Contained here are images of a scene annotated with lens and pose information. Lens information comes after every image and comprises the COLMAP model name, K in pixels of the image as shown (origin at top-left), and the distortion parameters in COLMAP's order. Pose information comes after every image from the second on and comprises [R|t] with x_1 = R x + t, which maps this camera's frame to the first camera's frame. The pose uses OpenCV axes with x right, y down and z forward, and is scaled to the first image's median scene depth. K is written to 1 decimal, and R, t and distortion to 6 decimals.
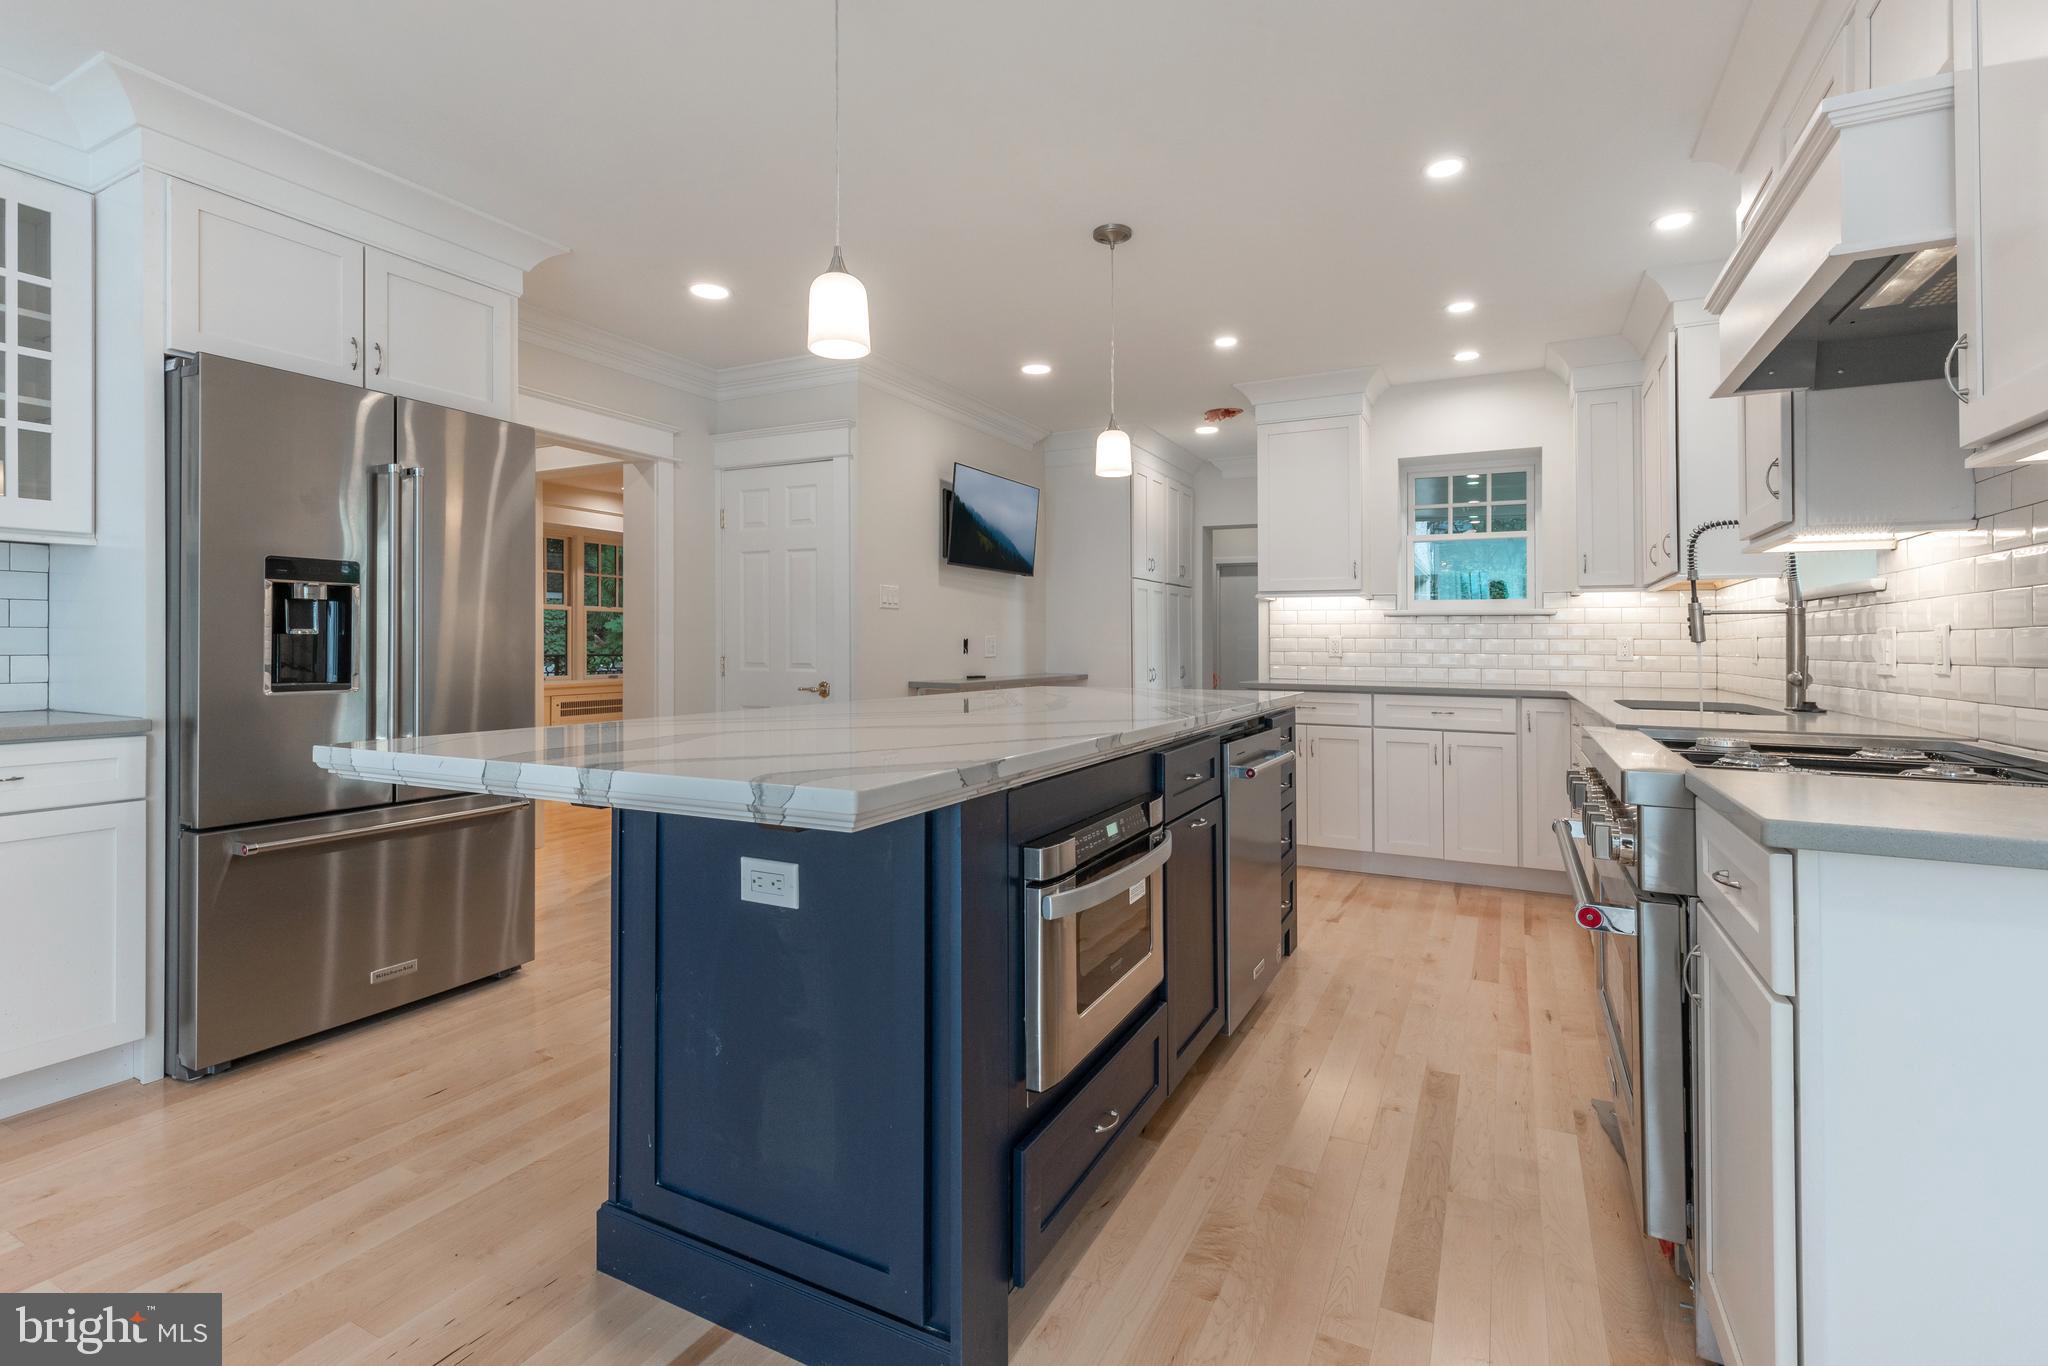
lens RADIAL K [[911.4, 0, 1012.1], [0, 911.4, 594.8], [0, 0, 1]] dist [0.005685, -0.001071]
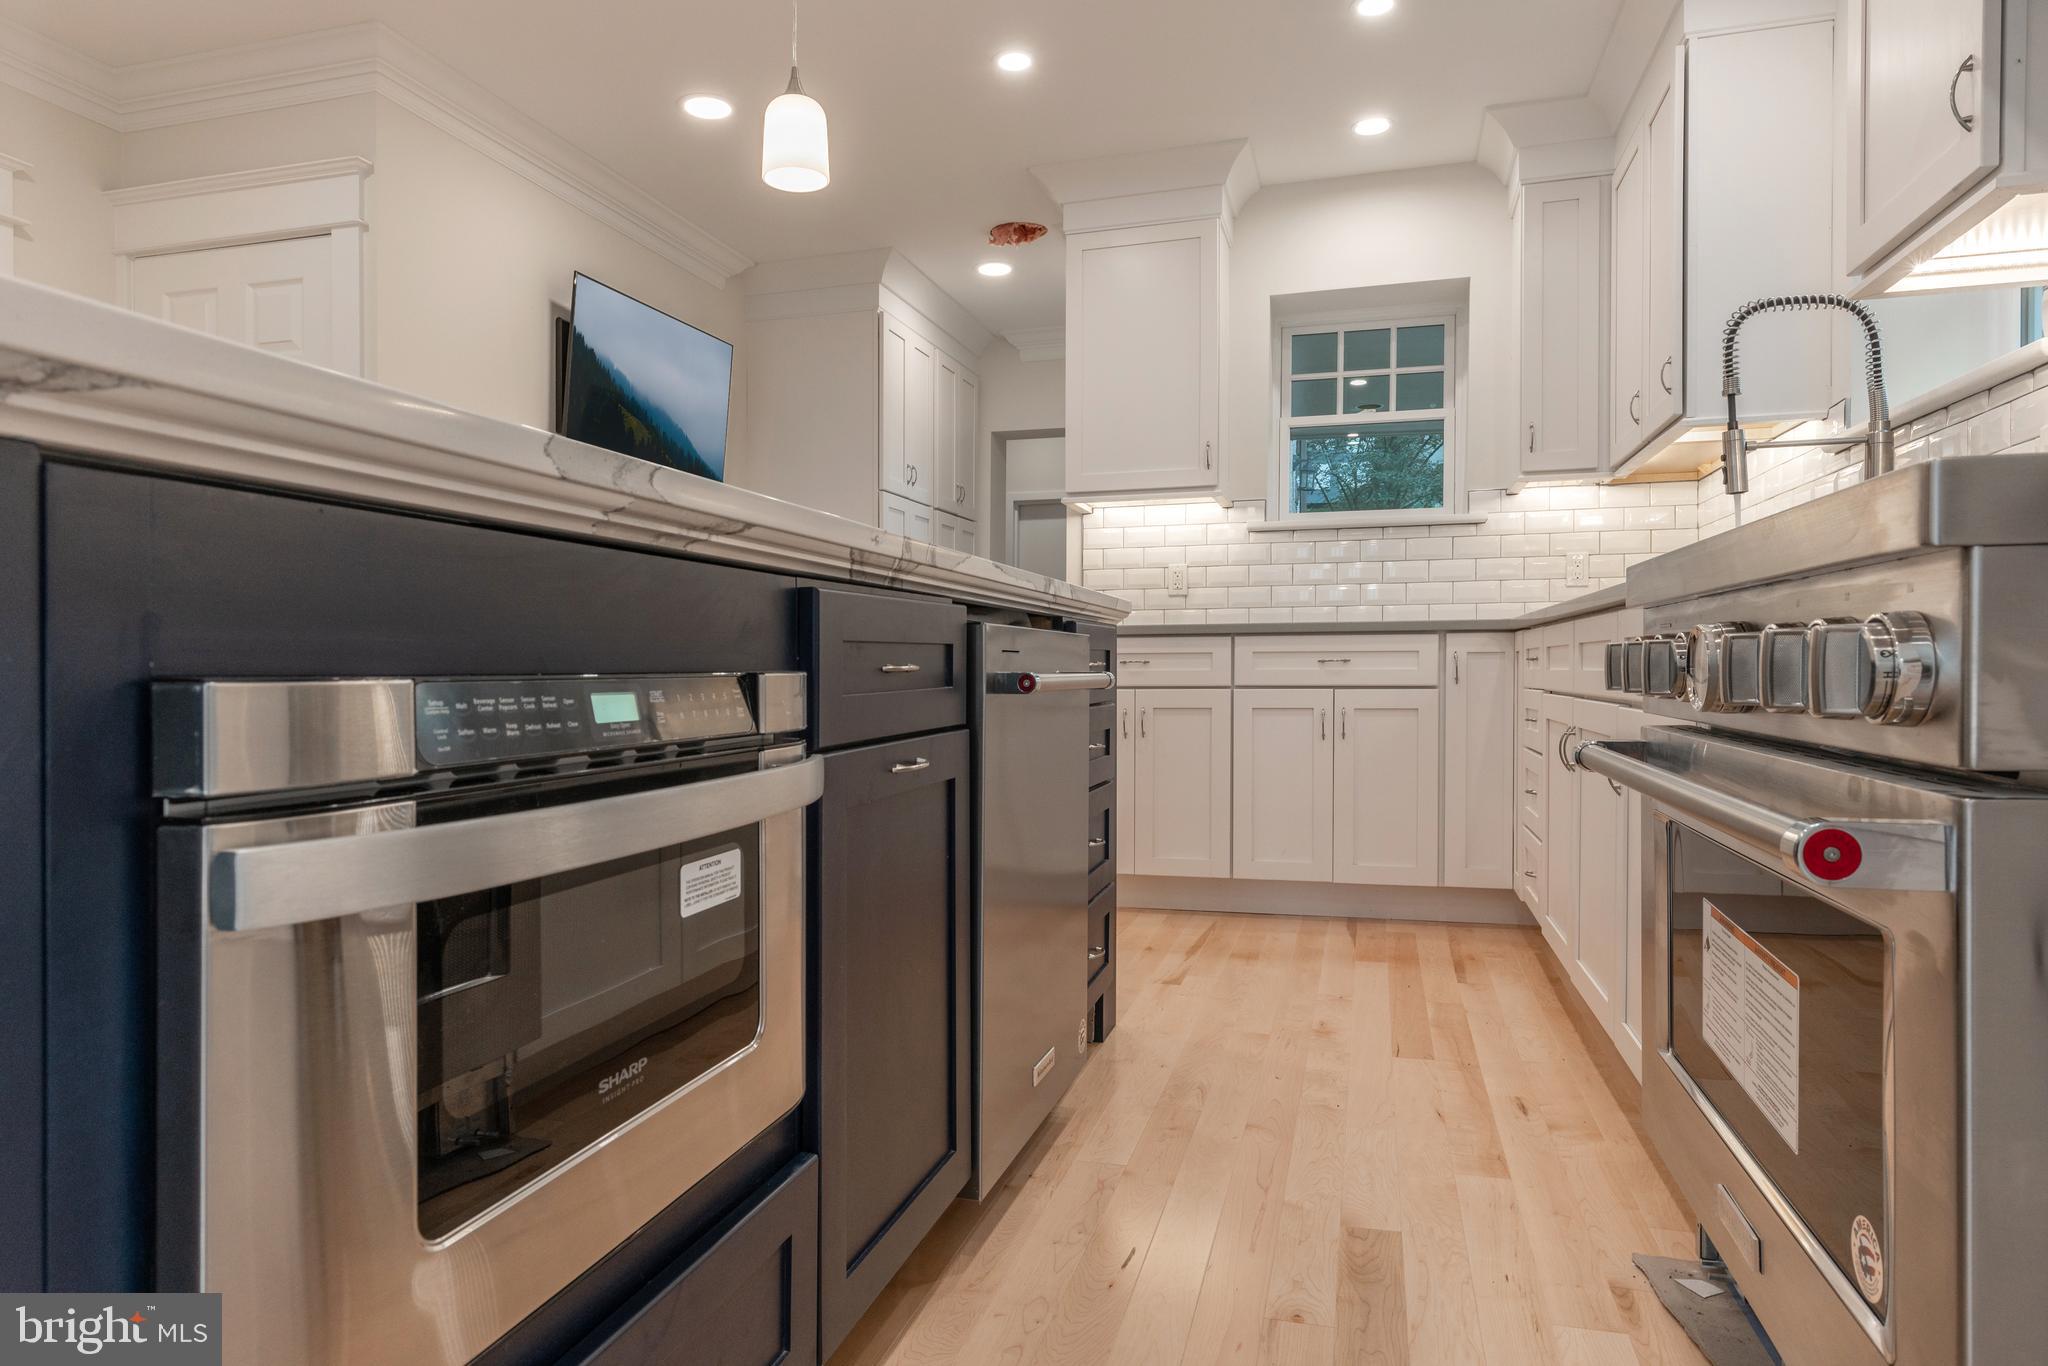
lens RADIAL K [[1212.8, 0, 1012.3], [0, 1212.8, 634.8], [0, 0, 1]] dist [0.012249, -0.001464]
pose [[0.978136, -0.001535, 0.207962, 0.095577], [-0.004868, 0.999530, 0.030277, 0.124569], [-0.207911, -0.030627, 0.977668, 0.288695]]
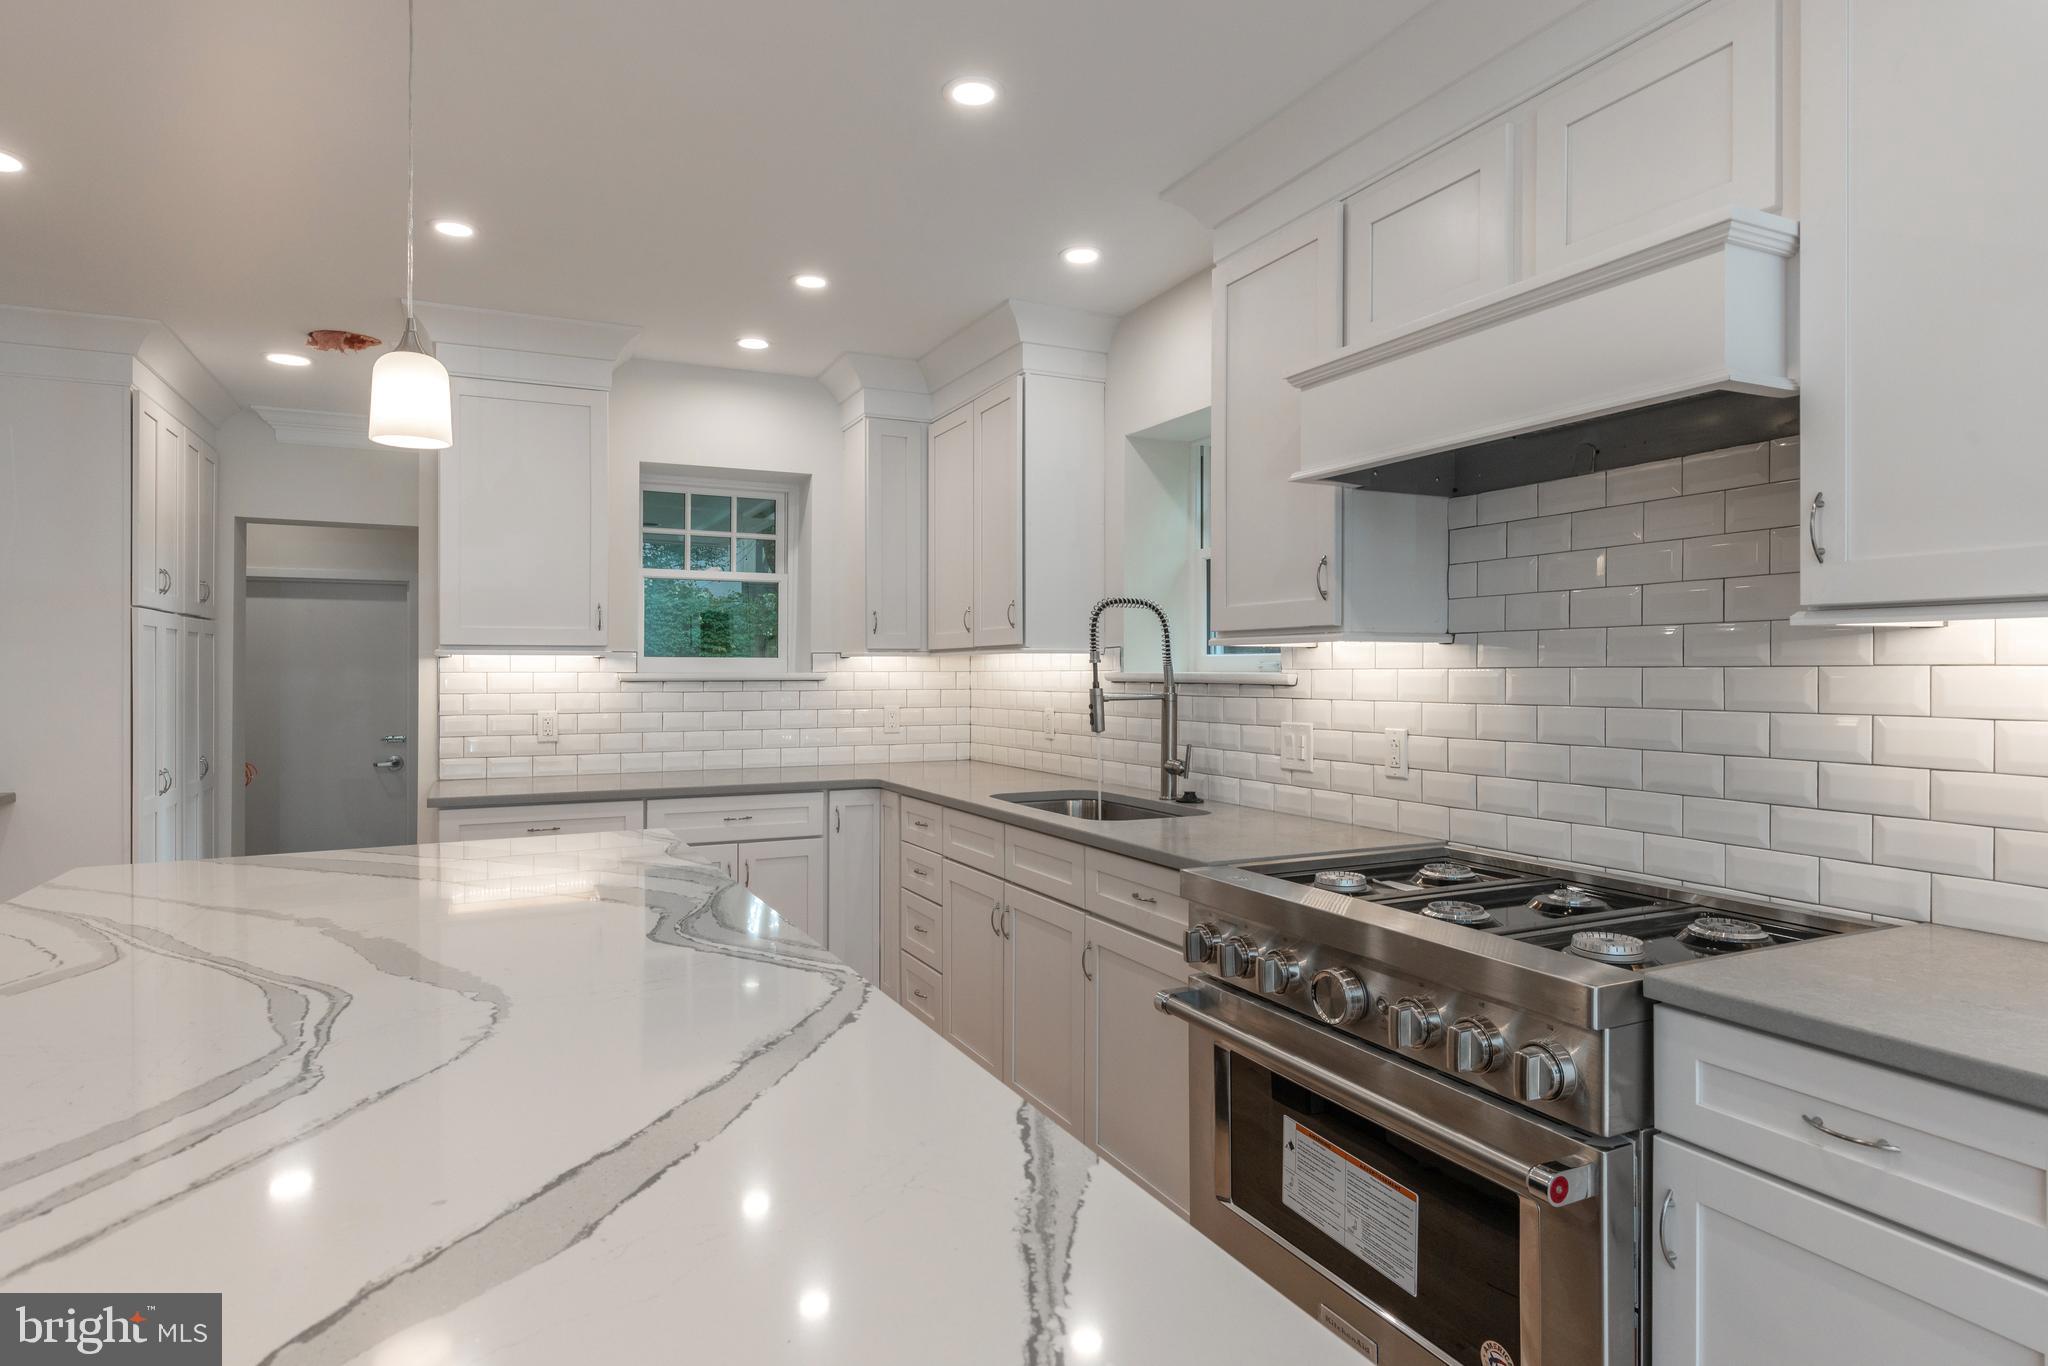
lens RADIAL K [[1124.5, 0, 990.5], [0, 1124.5, 636.5], [0, 0, 1]] dist [0.007330, 0.000985]
pose [[0.605097, 0.015186, 0.796007, -0.198258], [-0.033059, 0.999435, 0.006063, -0.045379], [-0.795465, -0.029983, 0.605258, 0.414730]]
